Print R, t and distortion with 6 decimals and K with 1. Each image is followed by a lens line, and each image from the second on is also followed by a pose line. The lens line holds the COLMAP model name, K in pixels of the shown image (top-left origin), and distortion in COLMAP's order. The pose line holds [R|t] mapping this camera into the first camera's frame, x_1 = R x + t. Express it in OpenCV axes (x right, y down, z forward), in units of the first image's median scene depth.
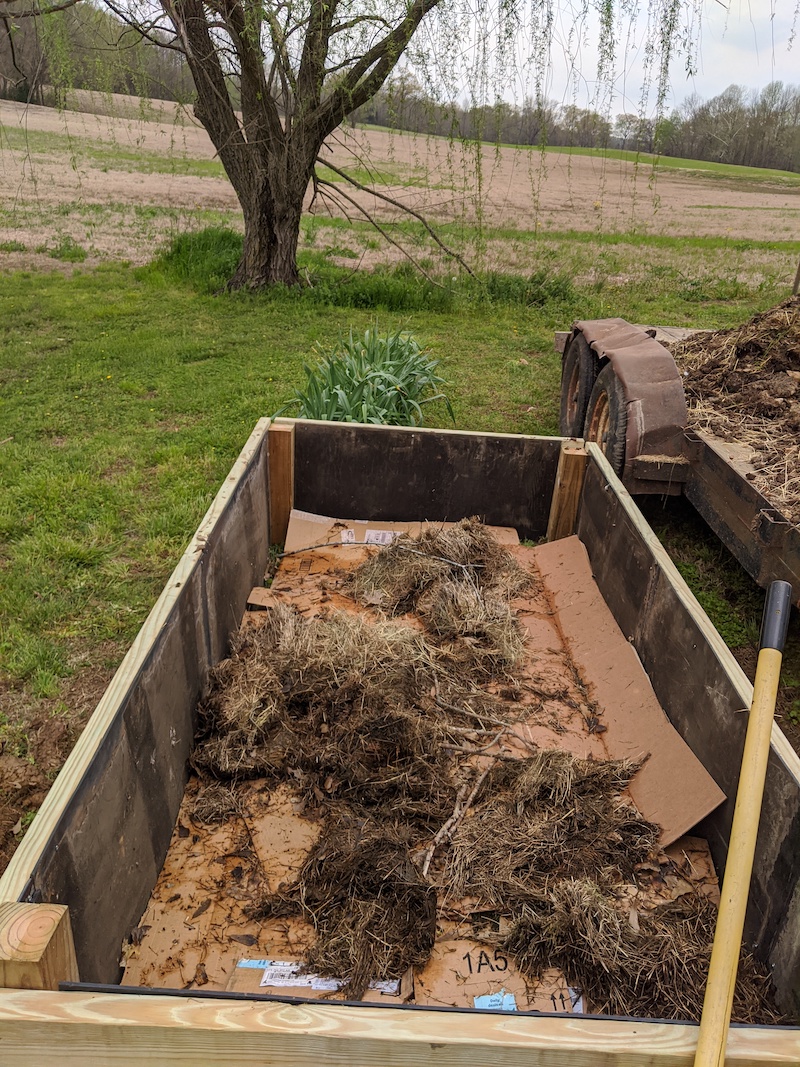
lens RADIAL K [[782.8, 0, 397.9], [0, 782.8, 539.3], [0, 0, 1]] dist [-0.033885, -0.014151]
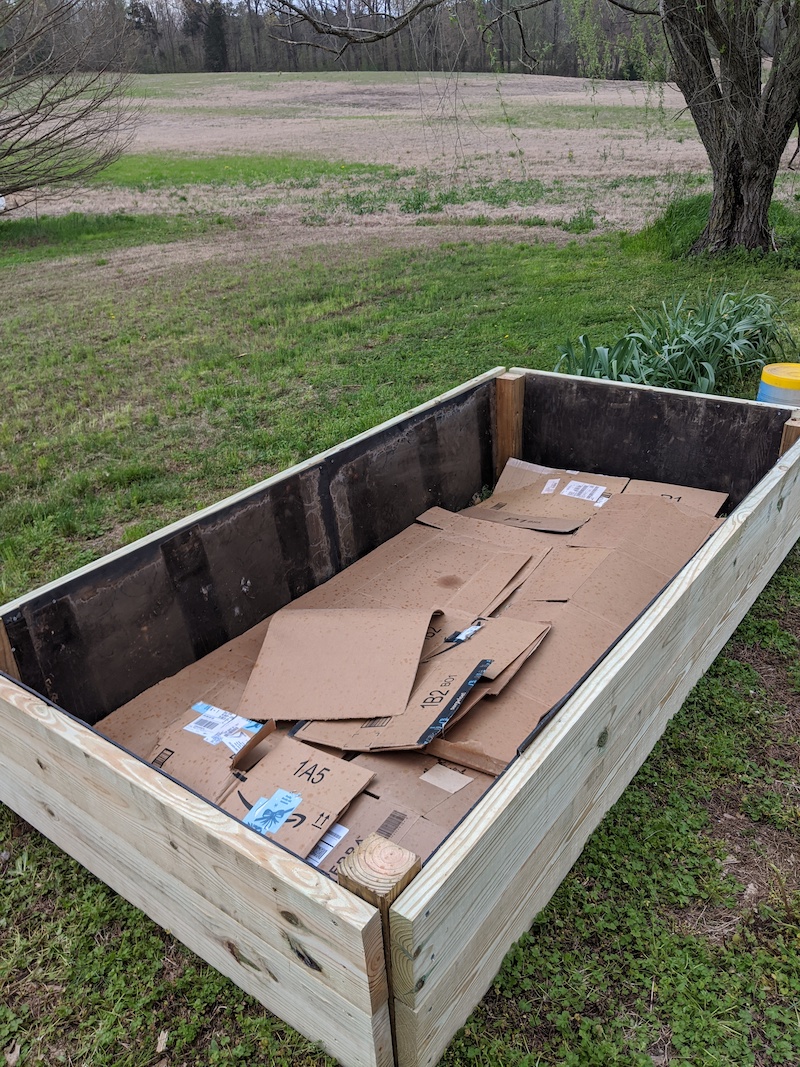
lens RADIAL K [[782.8, 0, 395.4], [0, 782.8, 531.5], [0, 0, 1]] dist [-0.033885, -0.014151]
pose [[0.786944, 0.169295, -0.593344, 0.394166], [-0.154889, 0.985033, 0.075626, 0.011335], [0.597267, 0.032389, 0.801388, 0.043000]]
